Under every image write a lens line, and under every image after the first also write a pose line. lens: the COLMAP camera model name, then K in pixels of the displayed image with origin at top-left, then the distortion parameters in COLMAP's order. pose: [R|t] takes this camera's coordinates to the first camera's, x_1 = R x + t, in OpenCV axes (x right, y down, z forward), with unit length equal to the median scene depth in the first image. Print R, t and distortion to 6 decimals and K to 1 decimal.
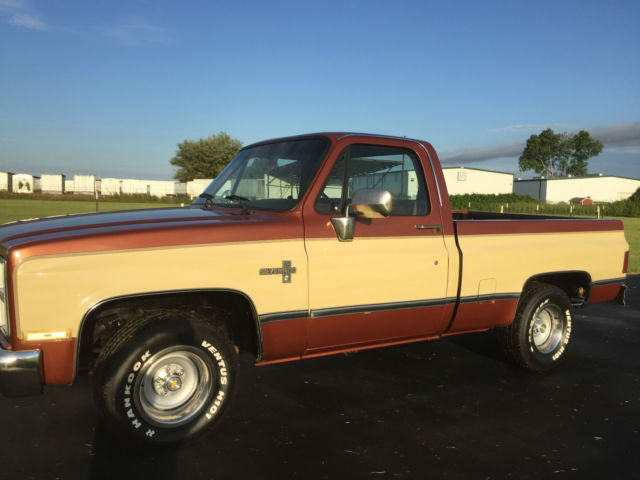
lens RADIAL K [[571.3, 0, 320.0], [0, 571.3, 240.0], [0, 0, 1]] dist [0.077248, -0.170102]
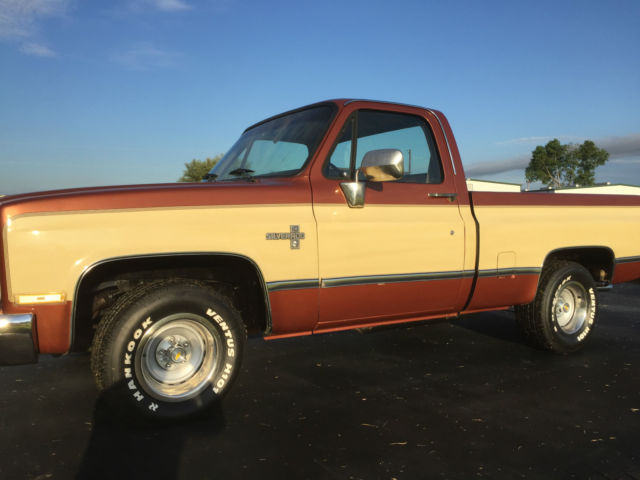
lens RADIAL K [[567.7, 0, 316.3], [0, 567.7, 239.3], [0, 0, 1]] dist [0.083866, -0.177952]
pose [[0.999462, -0.025839, -0.020188, -0.003462], [0.025134, 0.999091, -0.034440, 0.079667], [0.021060, 0.033914, 0.999203, 0.053670]]
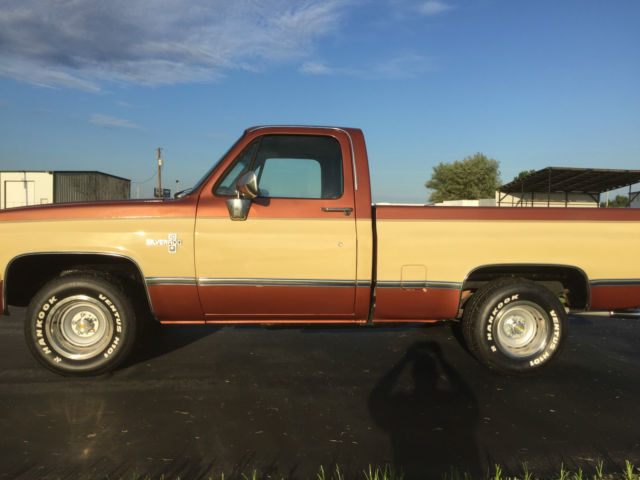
lens RADIAL K [[571.3, 0, 320.0], [0, 571.3, 240.0], [0, 0, 1]] dist [0.077248, -0.170102]
pose [[0.887567, 0.007573, -0.460617, 0.659124], [-0.027461, 0.998957, -0.036491, 0.072094], [0.459860, 0.045037, 0.886848, 0.073181]]
